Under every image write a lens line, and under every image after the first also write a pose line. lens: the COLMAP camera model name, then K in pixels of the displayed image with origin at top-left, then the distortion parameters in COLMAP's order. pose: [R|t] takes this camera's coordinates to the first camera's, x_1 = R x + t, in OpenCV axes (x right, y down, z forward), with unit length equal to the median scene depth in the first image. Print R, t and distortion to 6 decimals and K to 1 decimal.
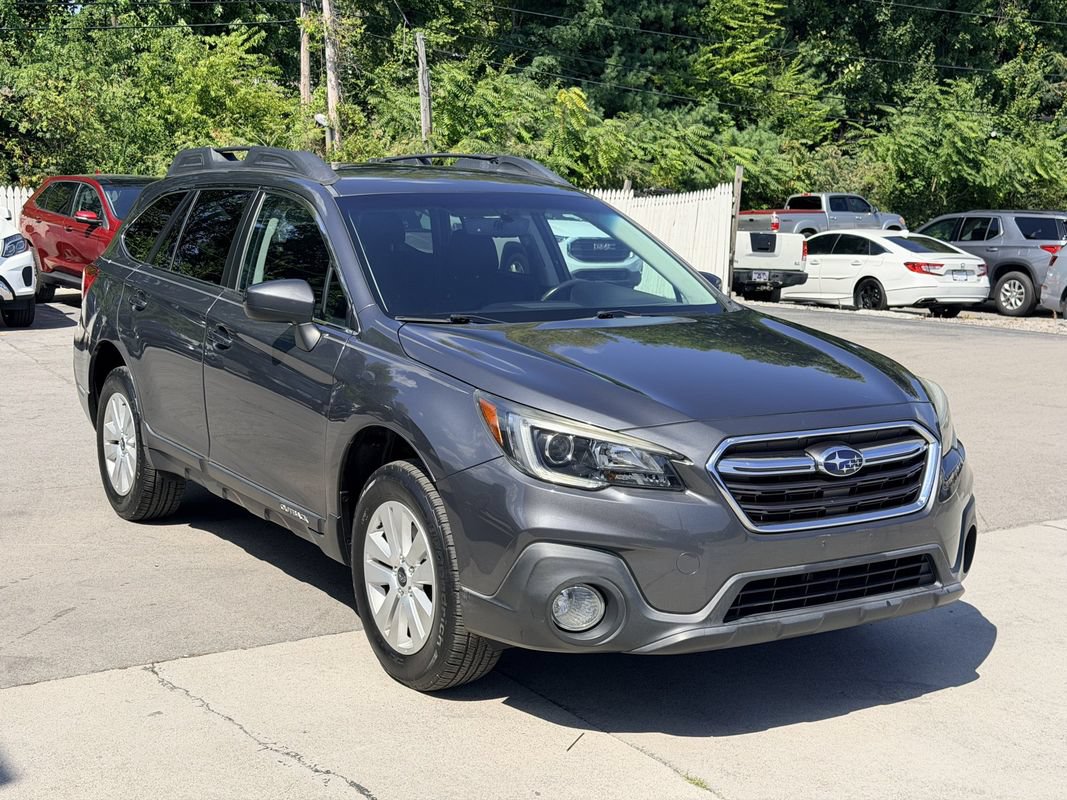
lens RADIAL K [[1485.6, 0, 530.9], [0, 1485.6, 426.7], [0, 0, 1]] dist [0.221740, -0.536900]
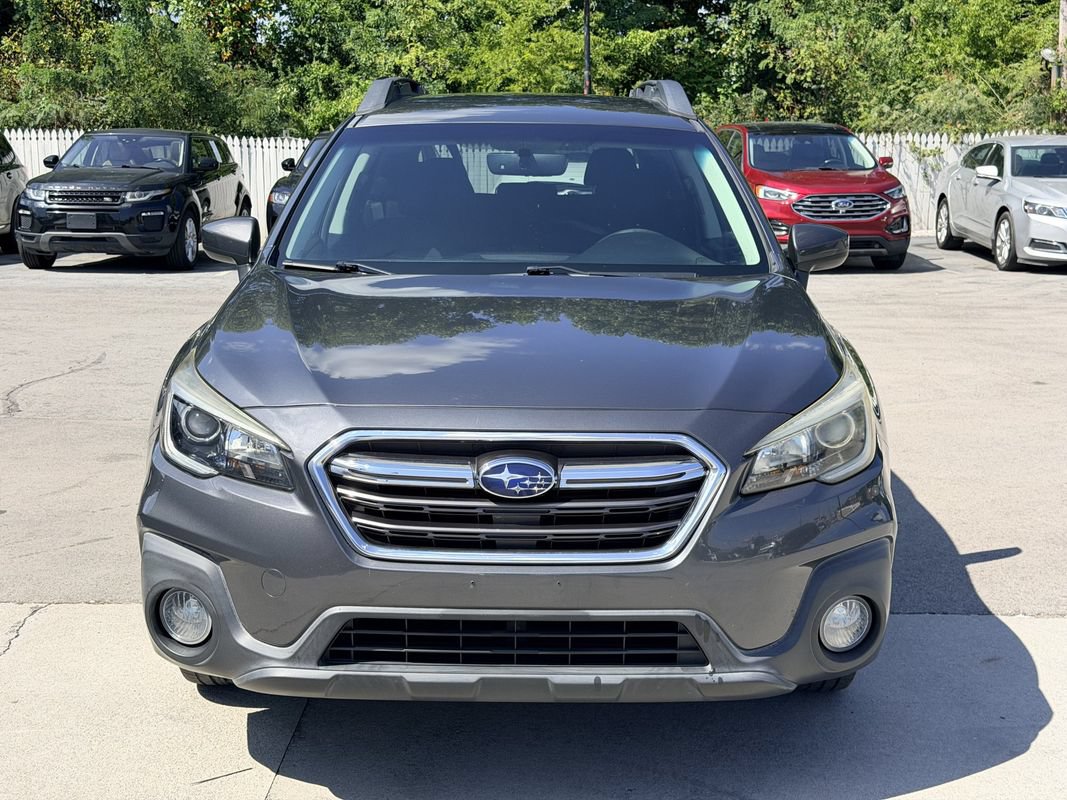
lens RADIAL K [[1485.6, 0, 530.9], [0, 1485.6, 426.7], [0, 0, 1]] dist [0.221740, -0.536900]
pose [[0.842058, 0.098487, -0.530319, 0.576529], [-0.082009, 0.995135, 0.054592, -0.041060], [0.533116, -0.002479, 0.846038, 0.367700]]
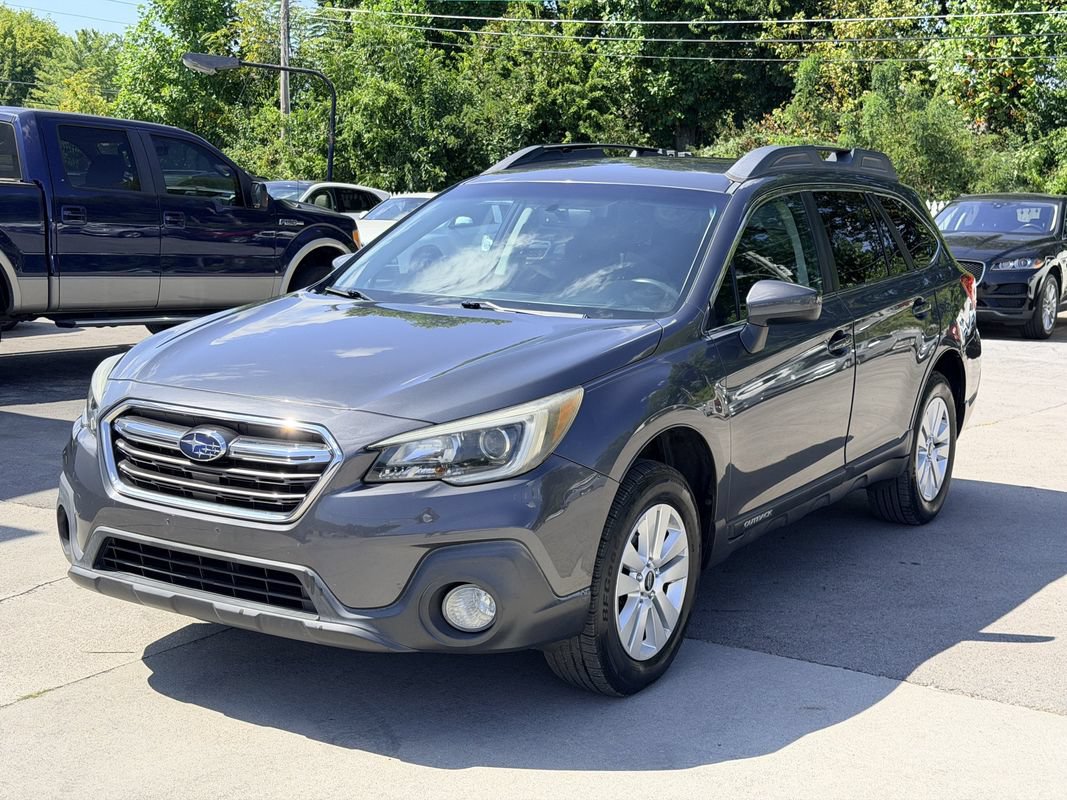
lens RADIAL K [[1485.6, 0, 530.9], [0, 1485.6, 426.7], [0, 0, 1]] dist [0.221740, -0.536900]
pose [[0.431010, 0.144644, -0.890679, 1.111185], [-0.161739, 0.983467, 0.081446, -0.097415], [0.887734, 0.108954, 0.447278, 0.725297]]
